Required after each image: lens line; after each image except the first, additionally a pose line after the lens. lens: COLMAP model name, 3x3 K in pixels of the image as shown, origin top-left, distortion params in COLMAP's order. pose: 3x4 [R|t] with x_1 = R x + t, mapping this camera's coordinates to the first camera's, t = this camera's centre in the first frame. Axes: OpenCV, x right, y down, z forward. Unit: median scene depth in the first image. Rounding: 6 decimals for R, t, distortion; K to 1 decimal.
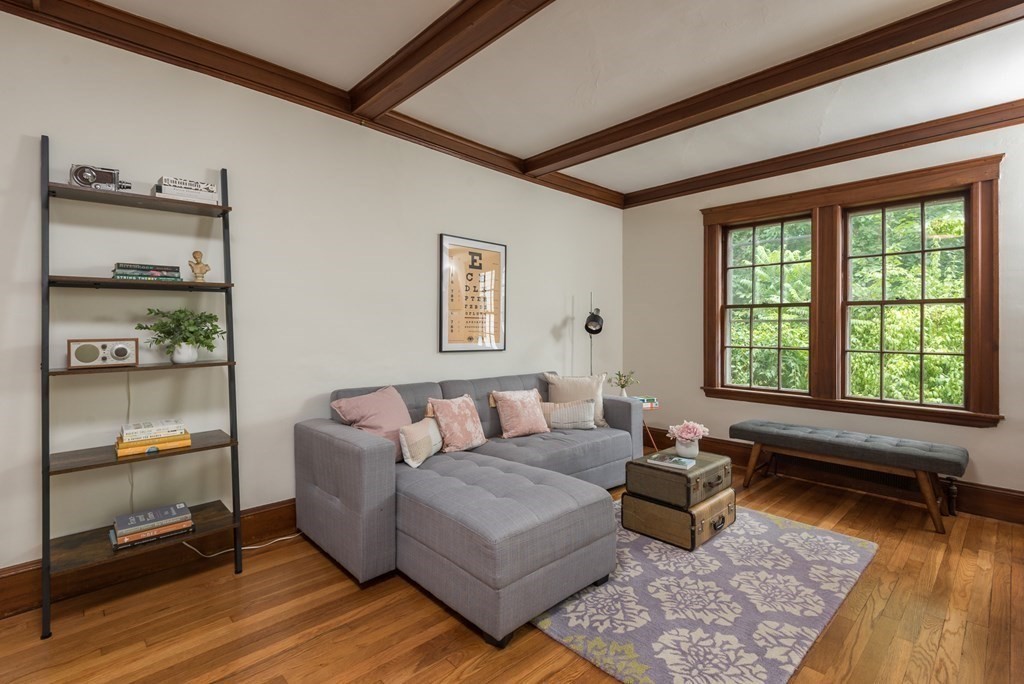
lens RADIAL K [[469.0, 0, 511.5], [0, 469.0, 325.4], [0, 0, 1]] dist [0.031279, -0.000275]
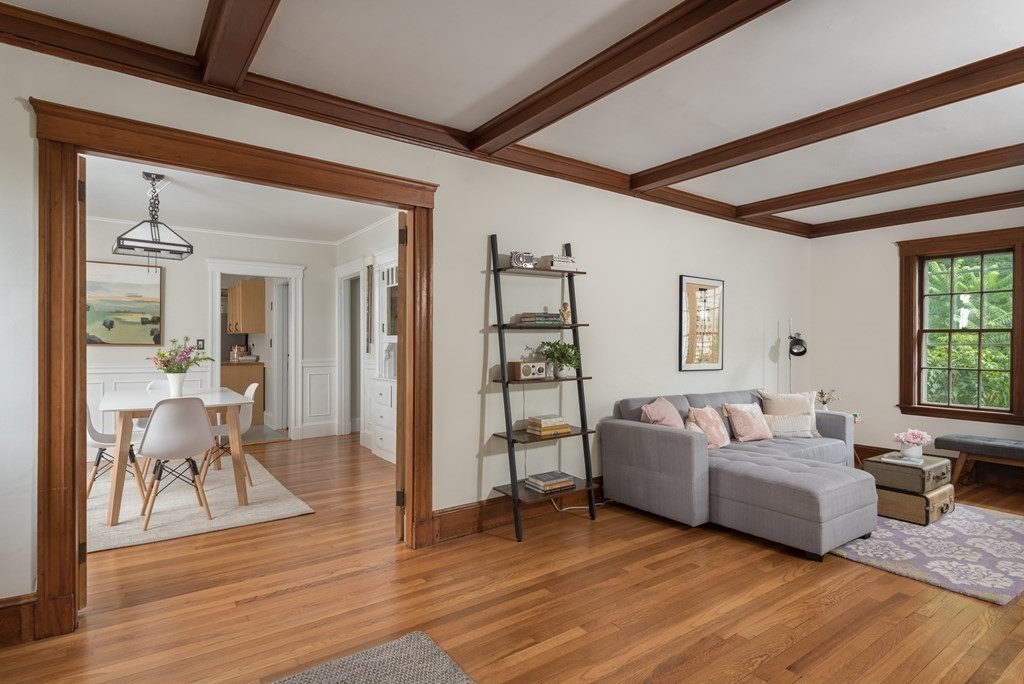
lens RADIAL K [[526.4, 0, 512.0], [0, 526.4, 342.0], [0, 0, 1]] dist [-0.002170, -0.000753]
pose [[0.989045, 0.000469, -0.147614, -0.479690], [0.000179, 0.999990, 0.004372, -0.032225], [0.147615, -0.004350, 0.989035, -0.534658]]
